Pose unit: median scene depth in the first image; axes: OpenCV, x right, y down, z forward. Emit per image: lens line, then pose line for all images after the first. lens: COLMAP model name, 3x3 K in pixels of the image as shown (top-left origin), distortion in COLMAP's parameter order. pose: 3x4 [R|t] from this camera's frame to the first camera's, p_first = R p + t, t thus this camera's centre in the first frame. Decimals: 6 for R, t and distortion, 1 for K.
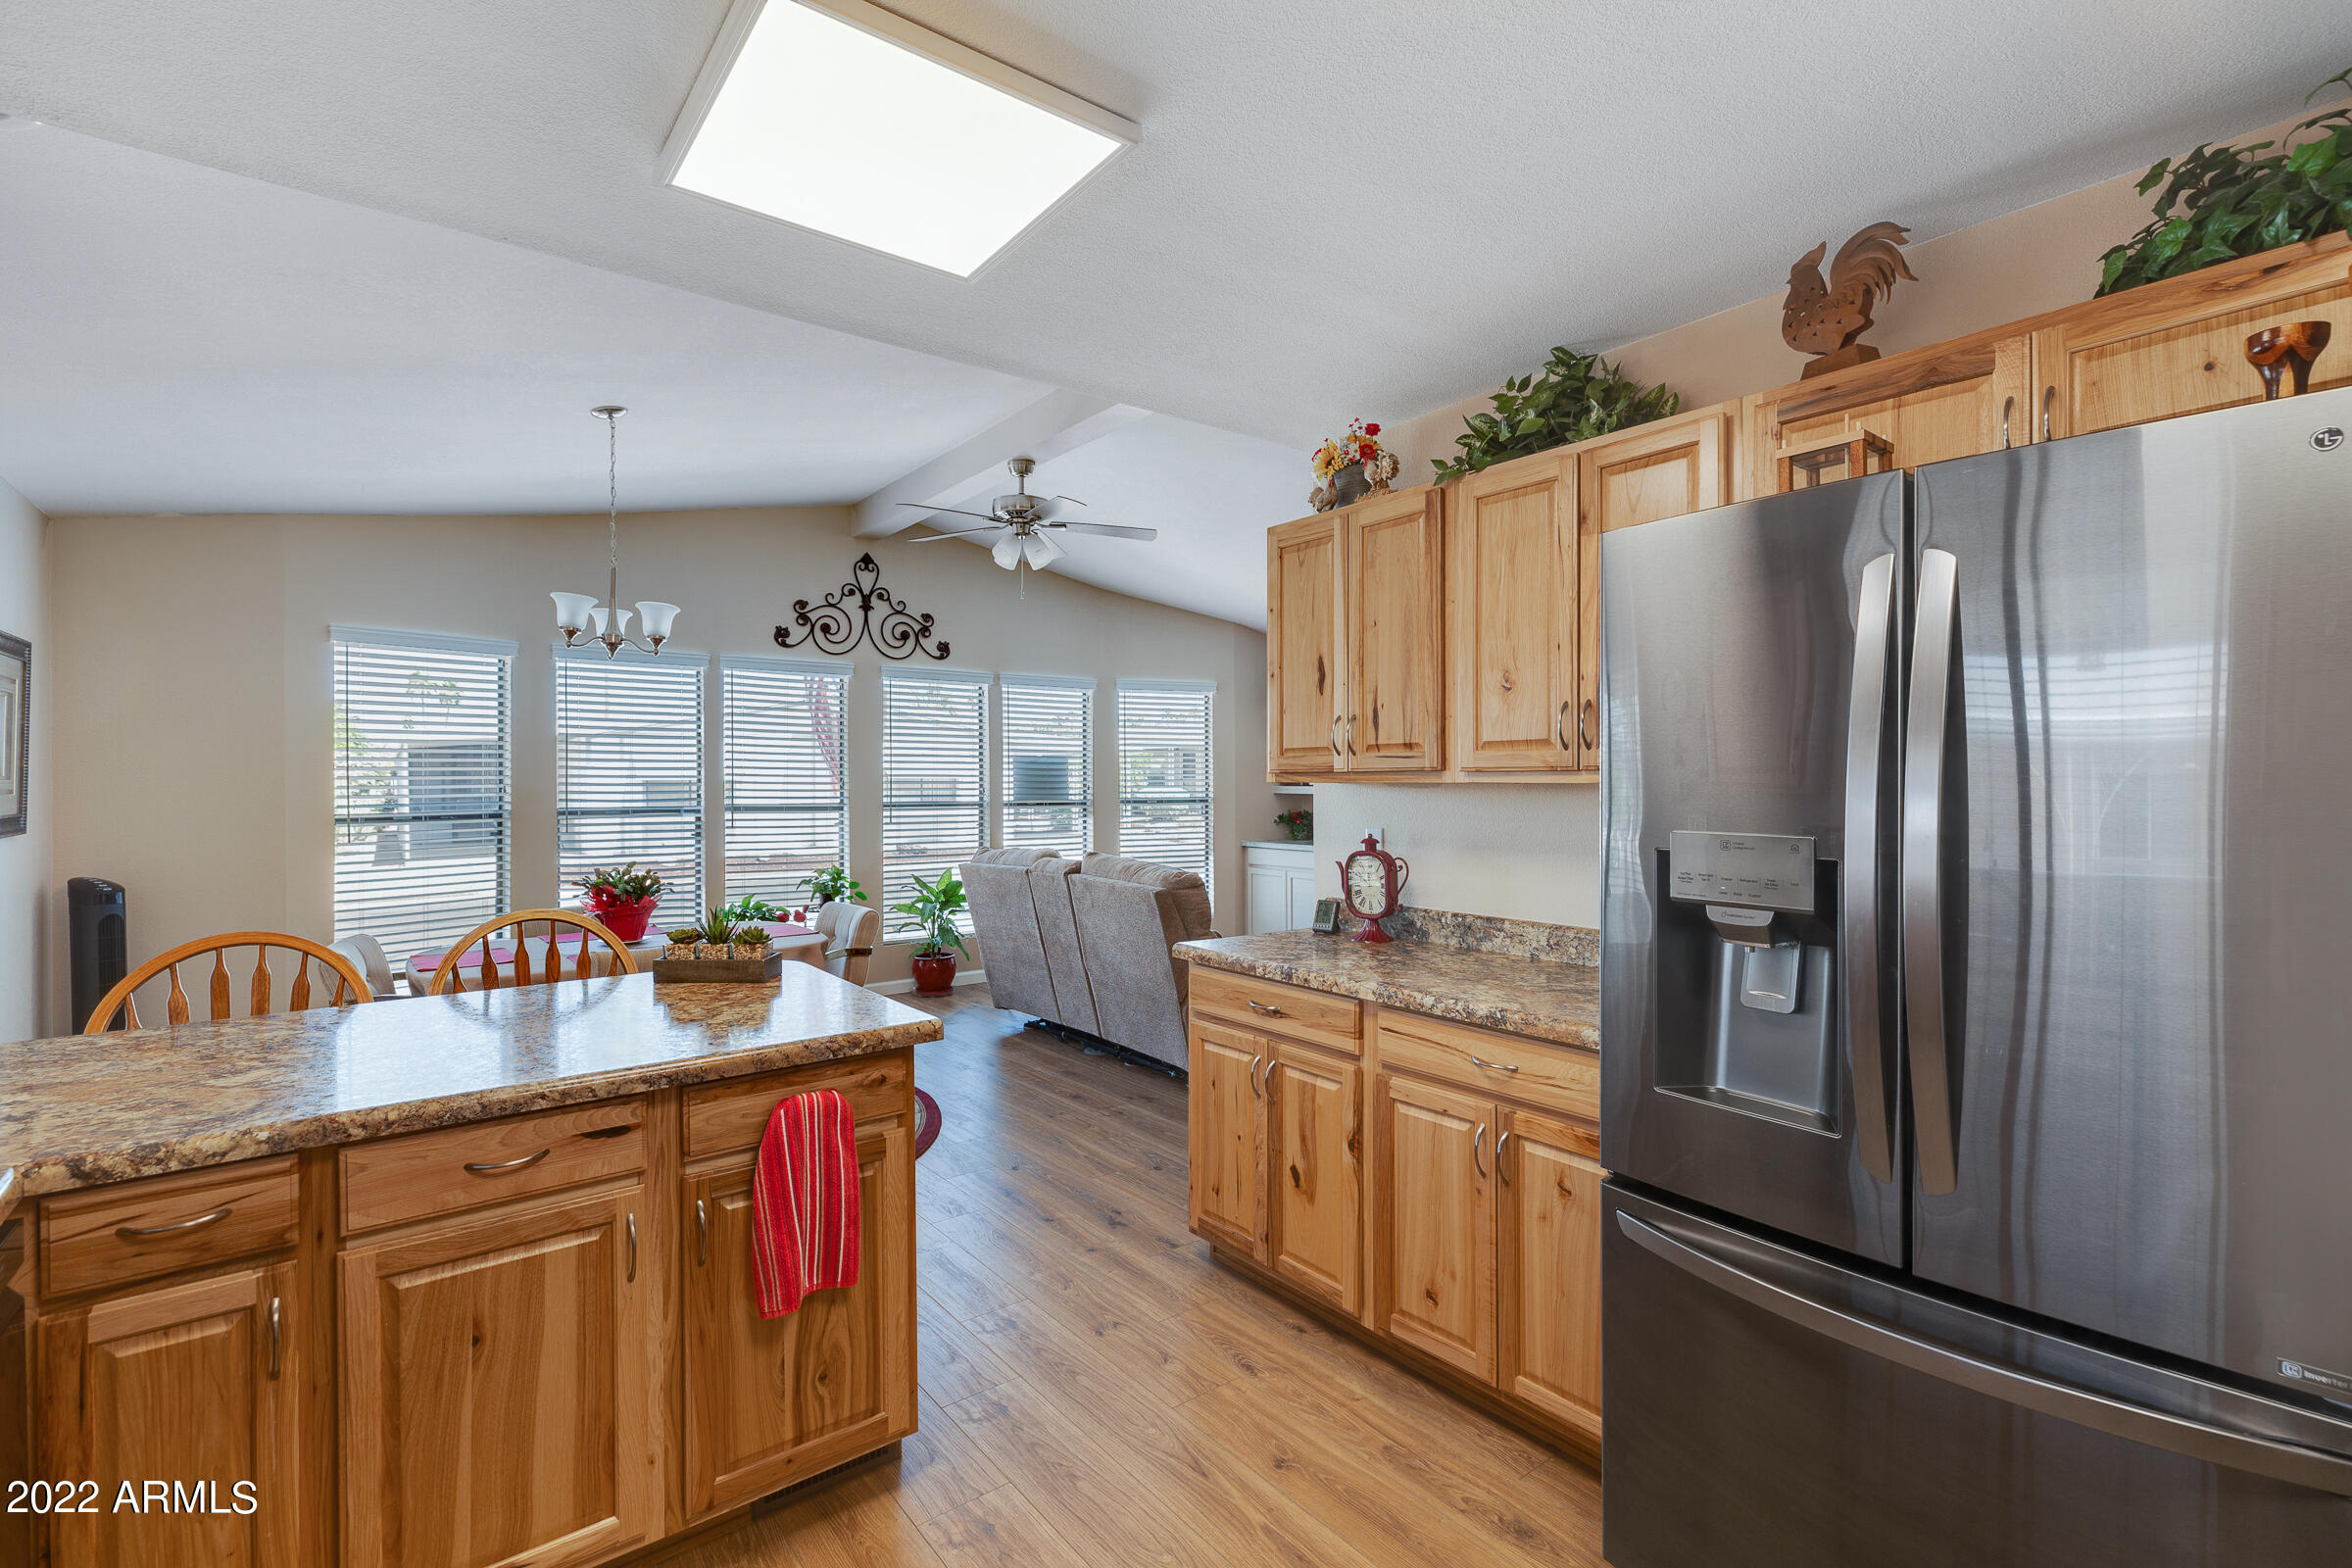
lens RADIAL K [[1058.7, 0, 1191.1], [0, 1058.7, 794.8], [0, 0, 1]] dist [0.004741, 0.001737]
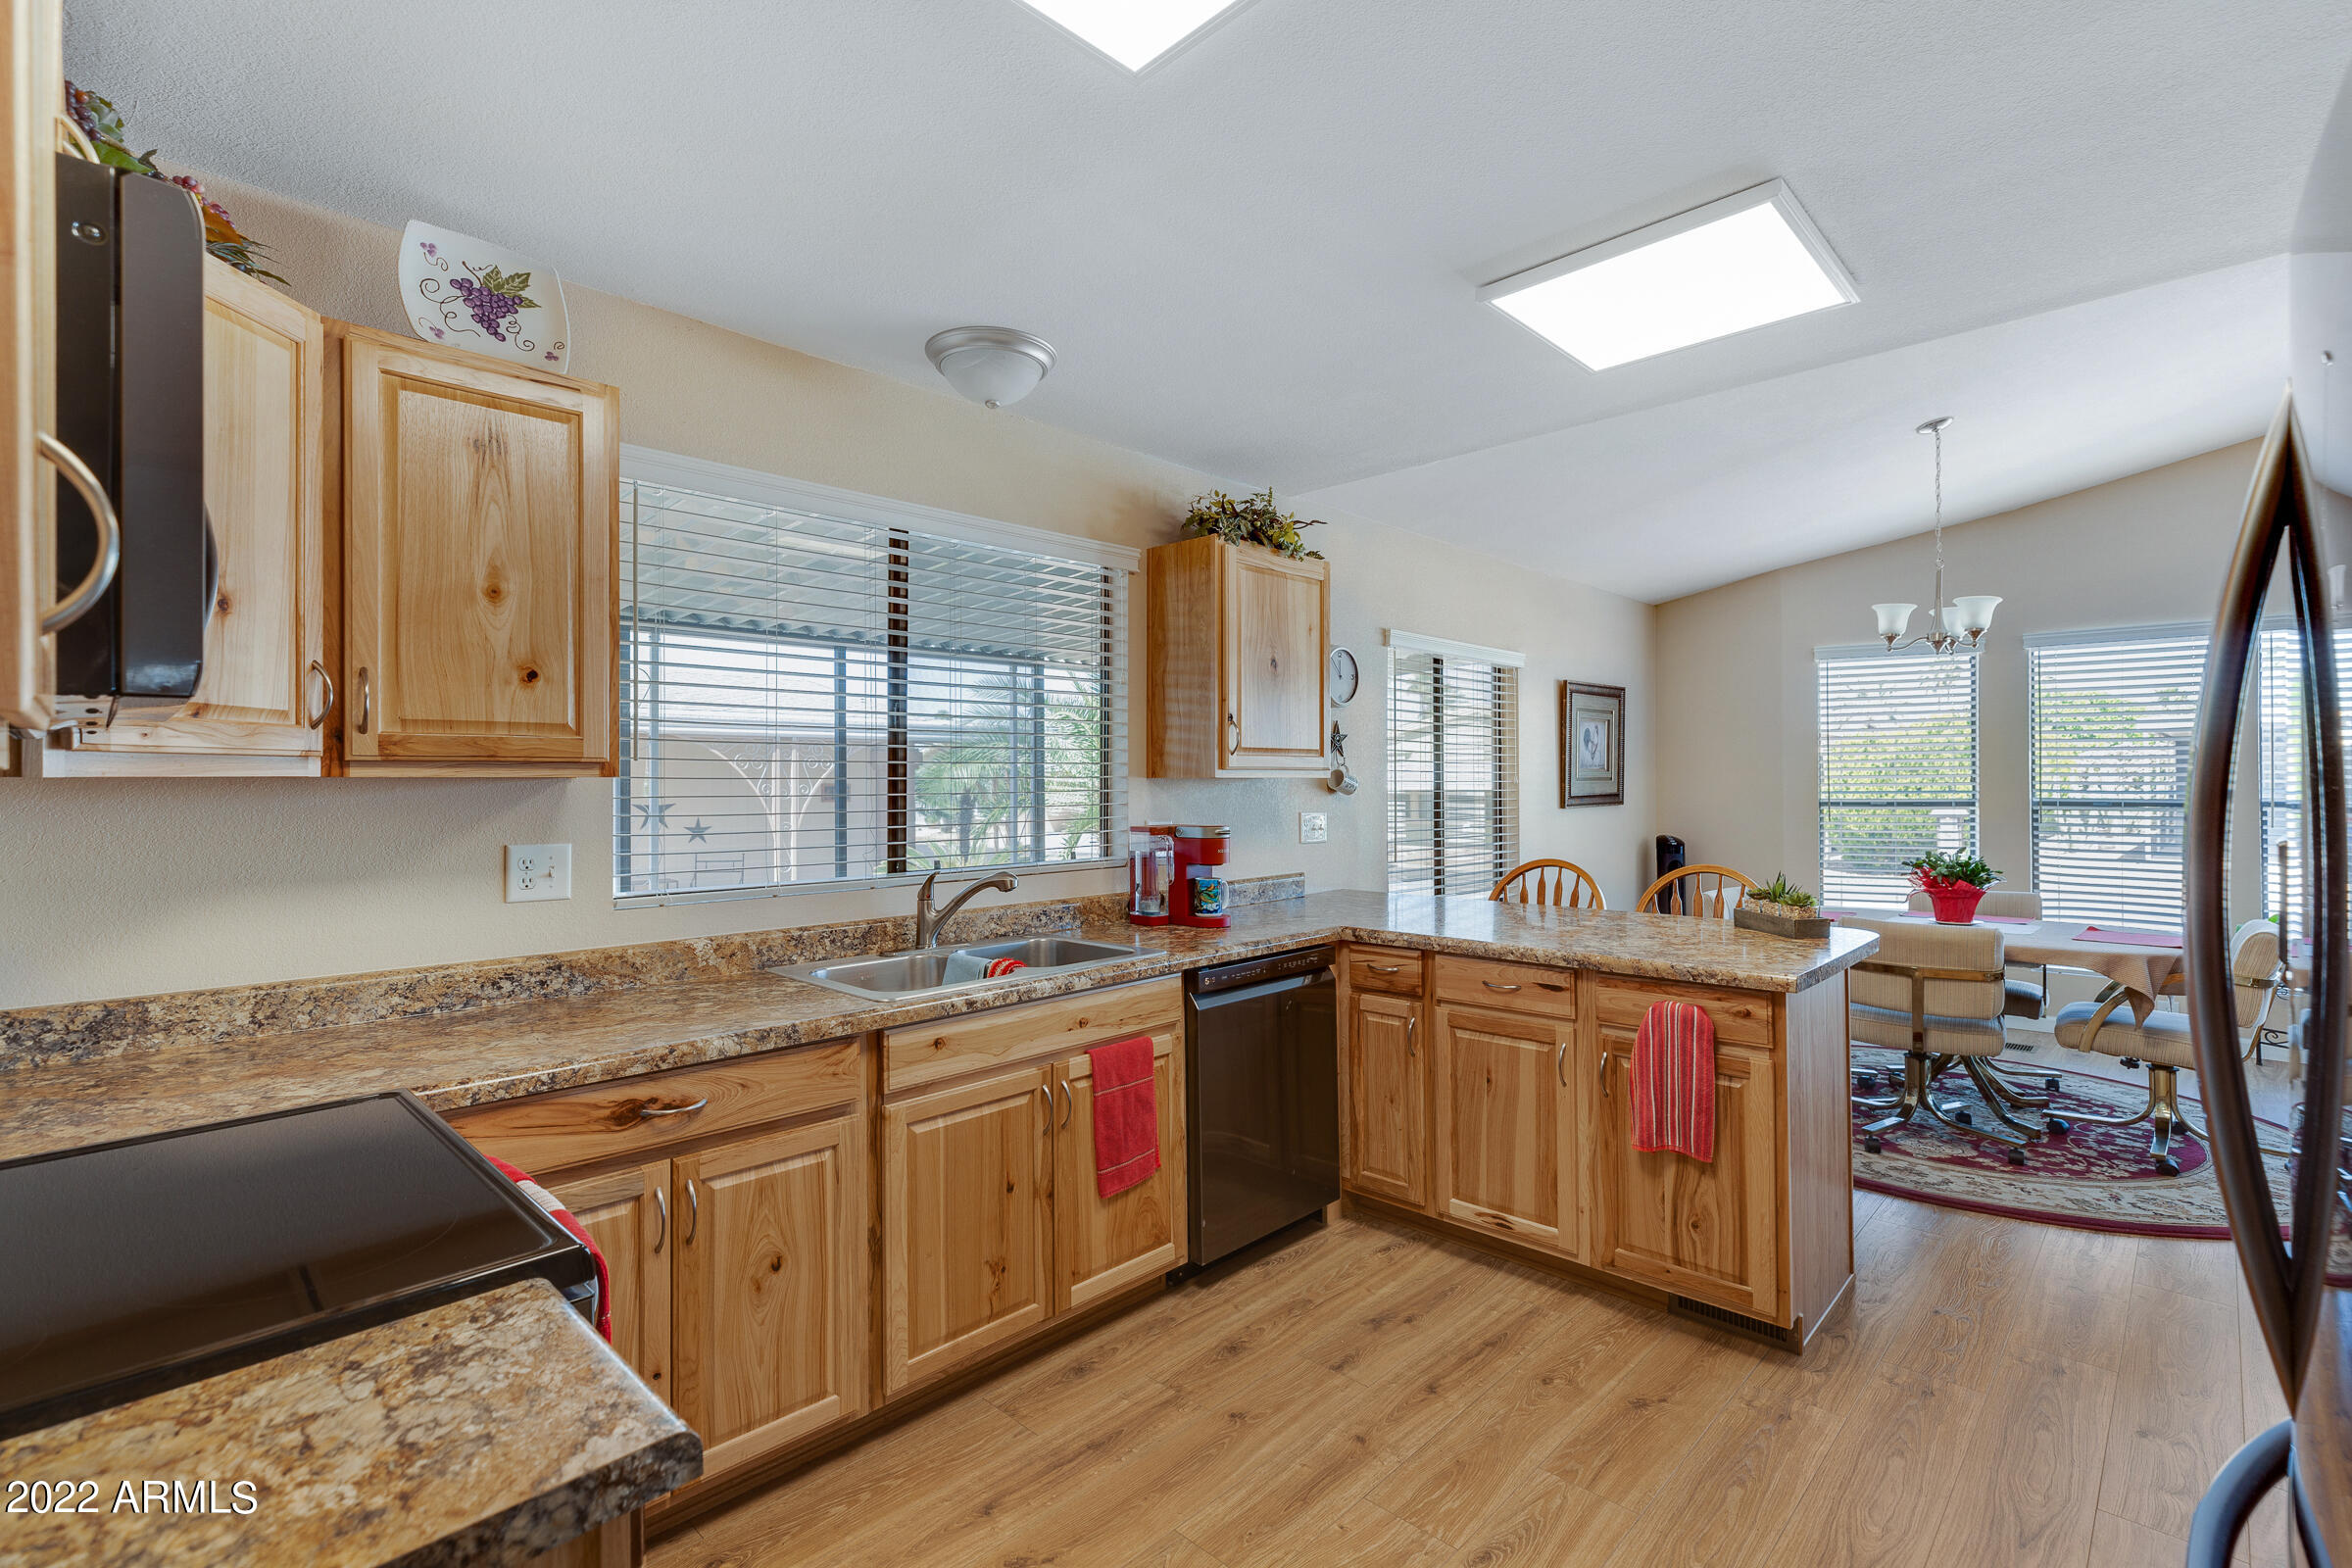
lens RADIAL K [[1058.7, 0, 1176.2], [0, 1058.7, 777.9], [0, 0, 1]] dist [0.004741, 0.001737]
pose [[0.131871, -0.002007, -0.991265, 0.876158], [-0.003725, 0.999990, -0.002520, 0.005517], [0.991260, 0.004024, 0.131862, 0.199070]]
